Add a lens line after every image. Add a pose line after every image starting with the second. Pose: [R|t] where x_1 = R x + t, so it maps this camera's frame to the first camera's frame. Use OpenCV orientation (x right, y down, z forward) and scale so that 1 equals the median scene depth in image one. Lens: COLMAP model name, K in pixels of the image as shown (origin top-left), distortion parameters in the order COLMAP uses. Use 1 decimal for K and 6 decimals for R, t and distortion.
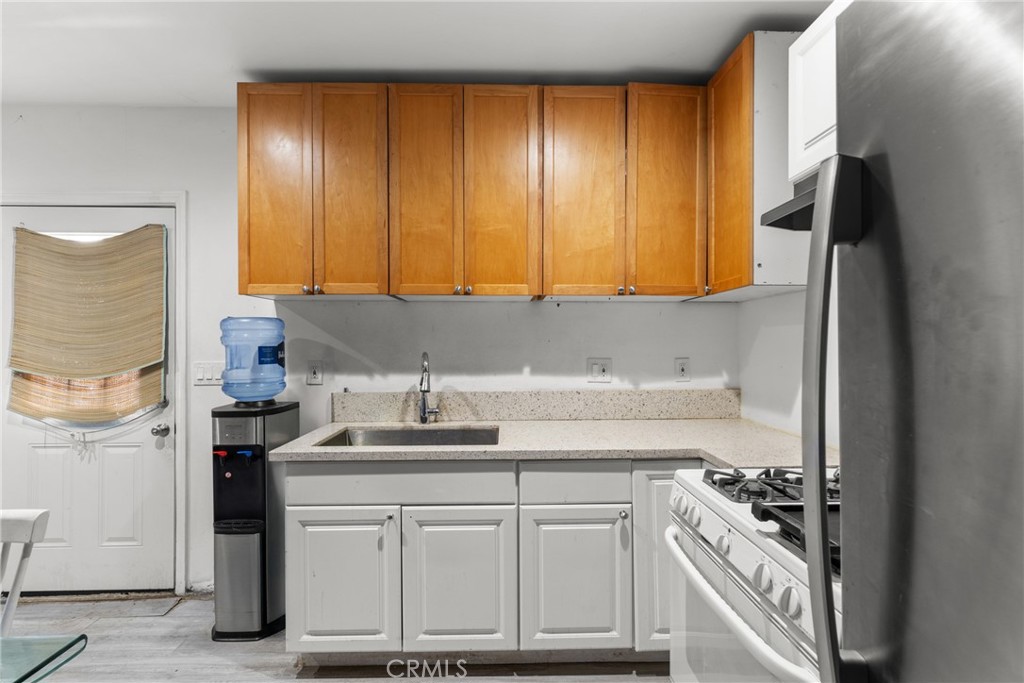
lens RADIAL K [[465.8, 0, 512.2], [0, 465.8, 342.5], [0, 0, 1]] dist [0.009171, -0.000397]
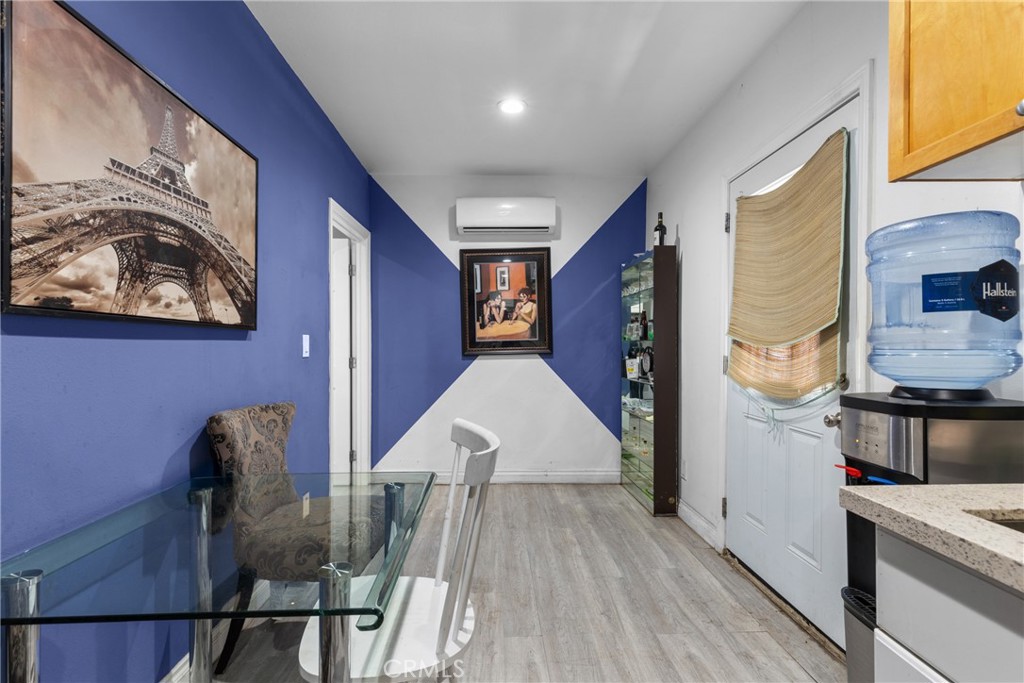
lens RADIAL K [[465.8, 0, 510.0], [0, 465.8, 345.6], [0, 0, 1]] dist [0.009171, -0.000397]
pose [[0.013880, 0.003624, -0.999897, -0.051247], [0.002825, 0.999989, 0.003664, 0.069834], [0.999900, -0.002876, 0.013870, 0.496817]]
